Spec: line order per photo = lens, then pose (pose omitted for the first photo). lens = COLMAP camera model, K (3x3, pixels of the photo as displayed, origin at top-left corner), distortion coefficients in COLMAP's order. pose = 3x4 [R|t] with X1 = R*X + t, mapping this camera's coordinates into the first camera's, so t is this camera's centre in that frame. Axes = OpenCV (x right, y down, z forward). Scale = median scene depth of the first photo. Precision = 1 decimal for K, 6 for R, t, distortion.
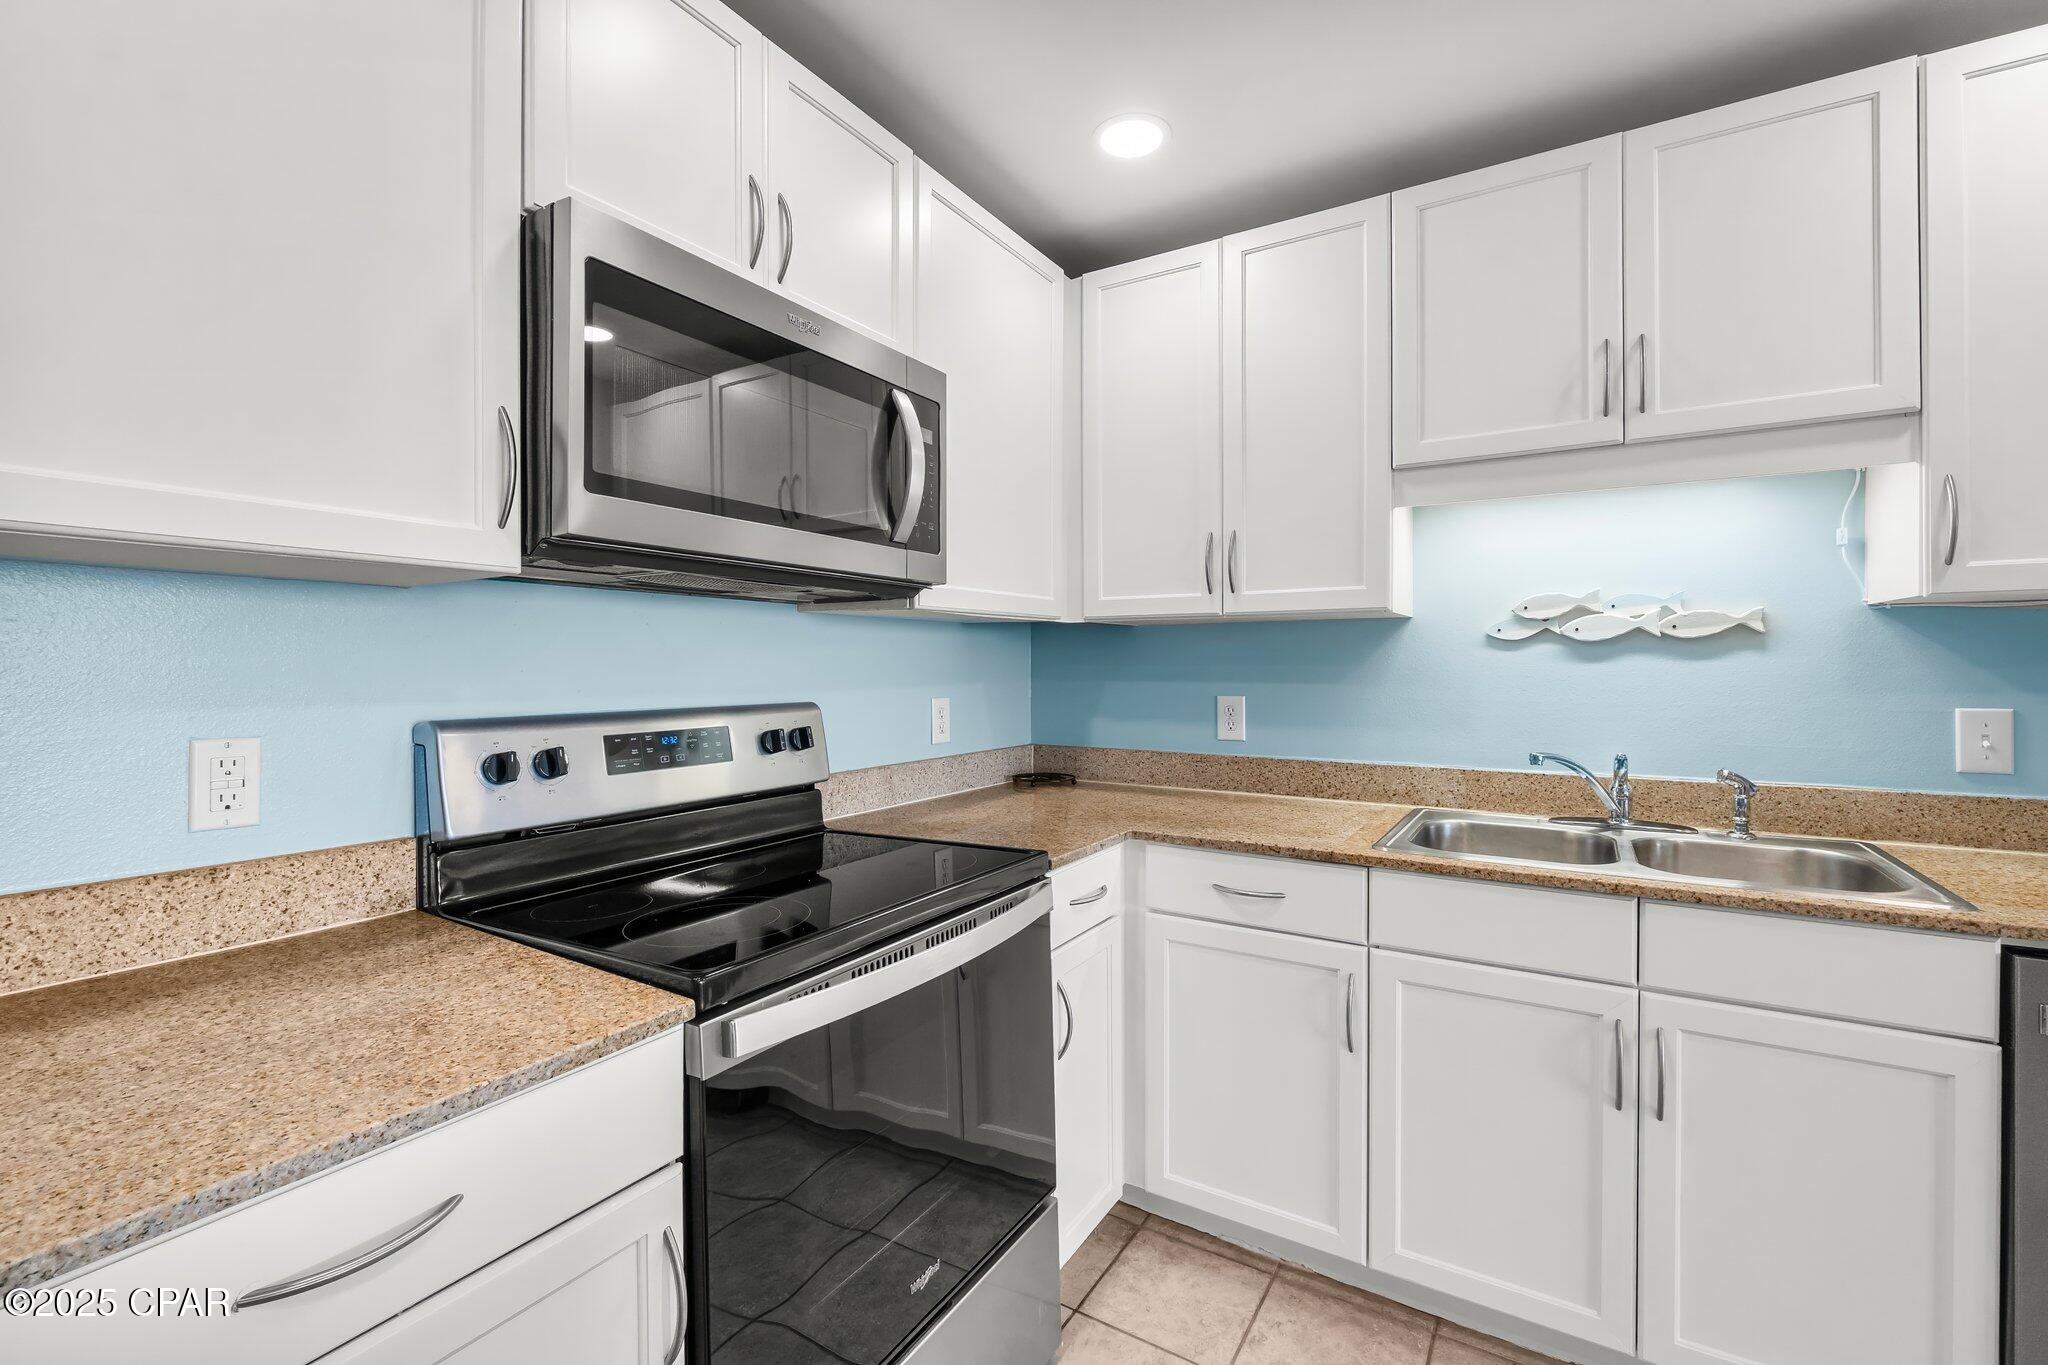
lens RADIAL K [[854.5, 0, 1024.0], [0, 854.5, 682.5], [0, 0, 1]] dist [-0.018007, 0.000029]
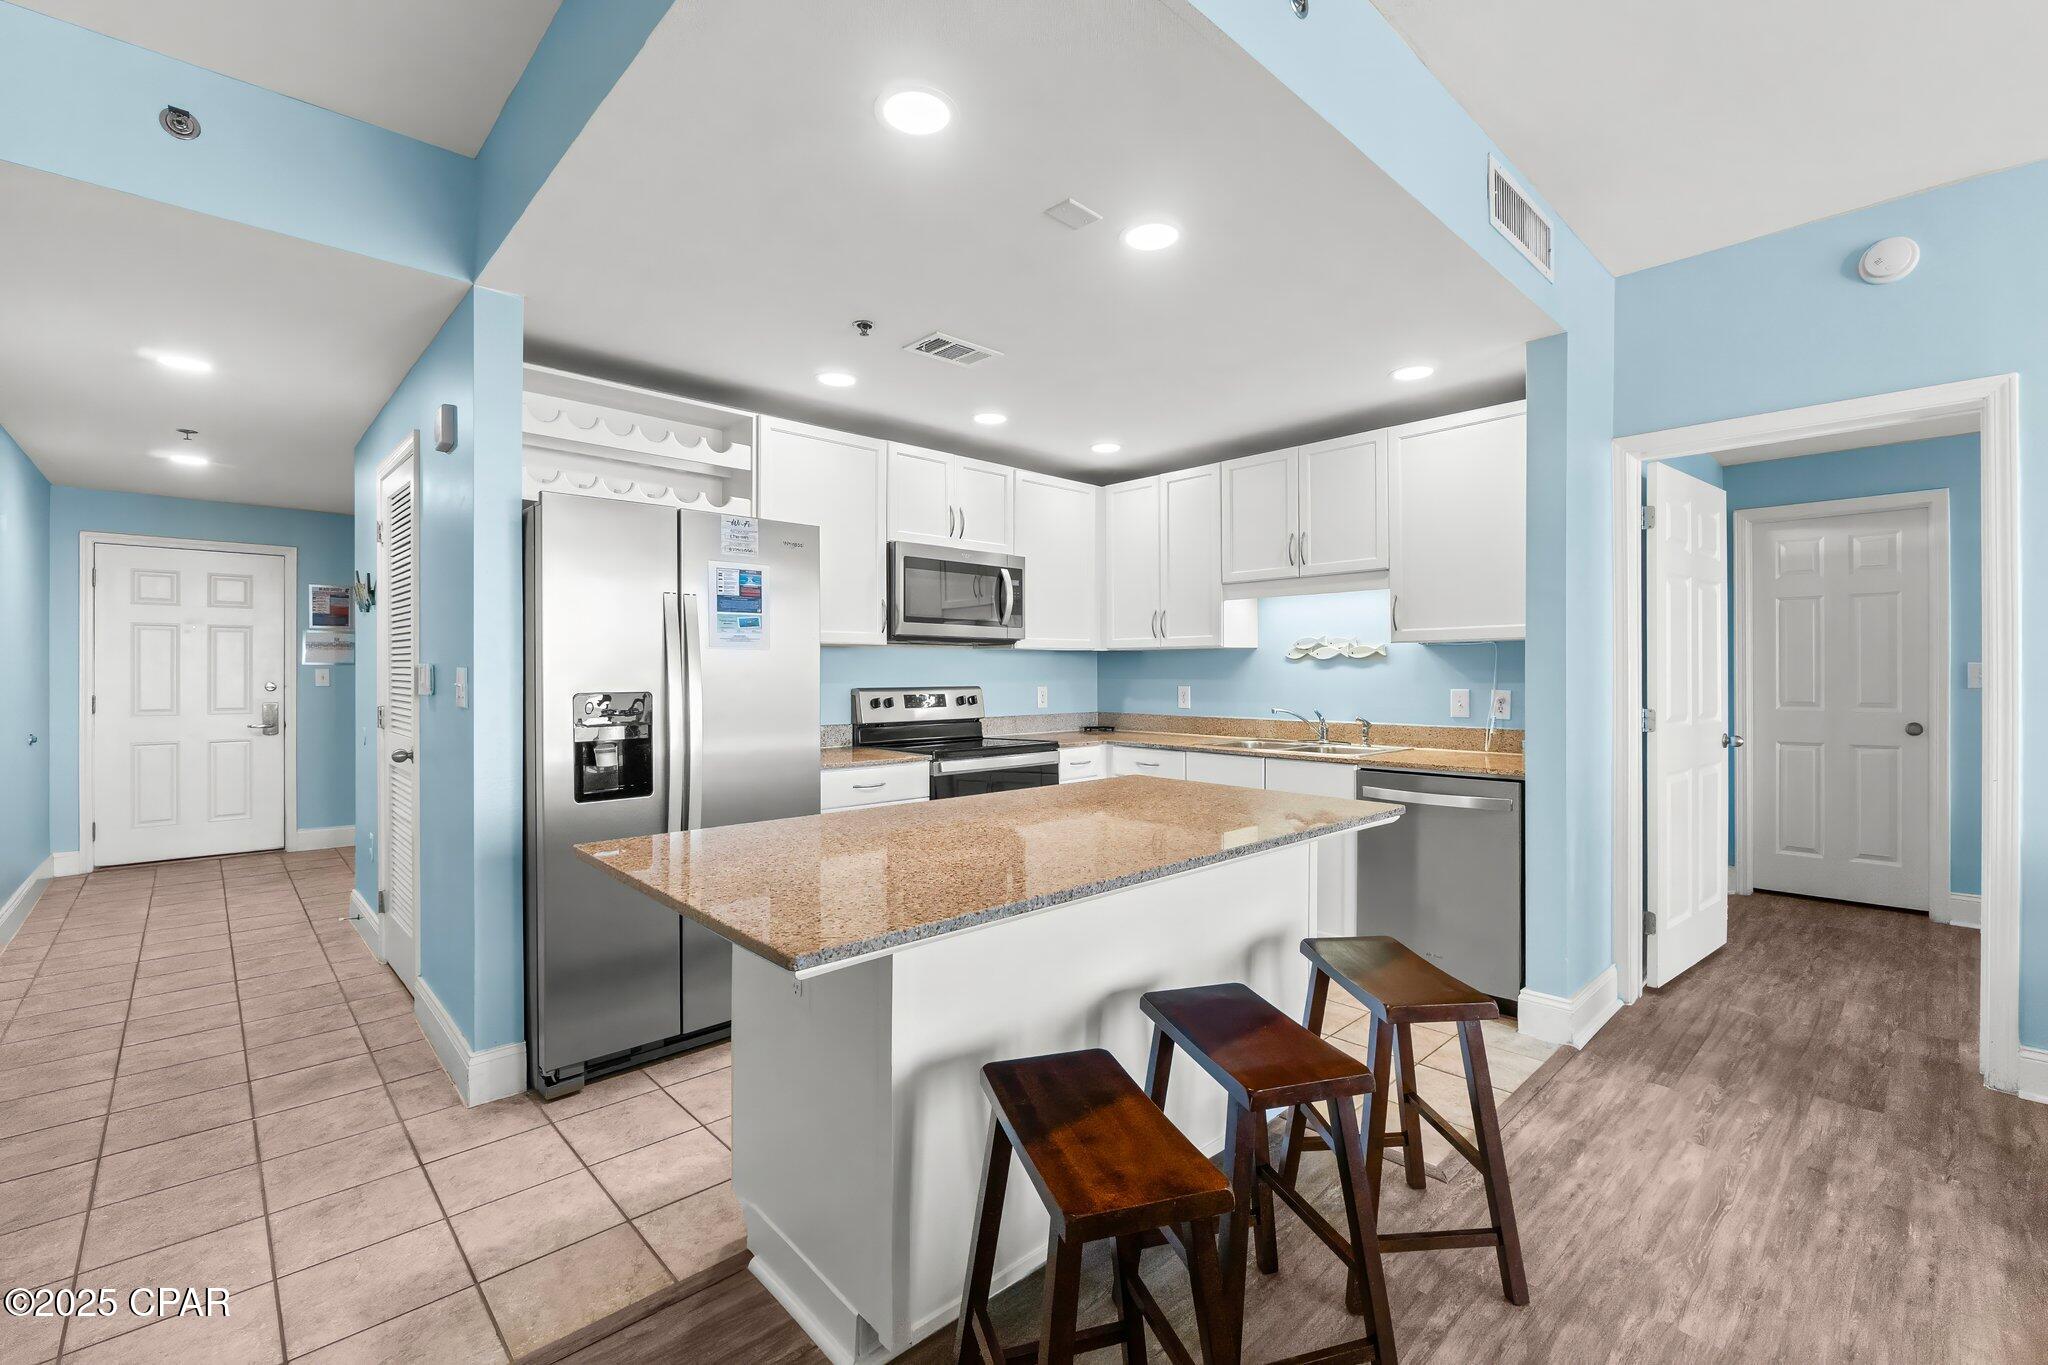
lens RADIAL K [[878.0, 0, 1038.5], [0, 878.0, 670.4], [0, 0, 1]] dist [-0.007655, -0.000818]
pose [[0.969372, -0.001641, -0.245592, 0.579463], [-0.003529, 0.999781, -0.020610, 0.031080], [0.245573, 0.020846, 0.969154, -1.504656]]
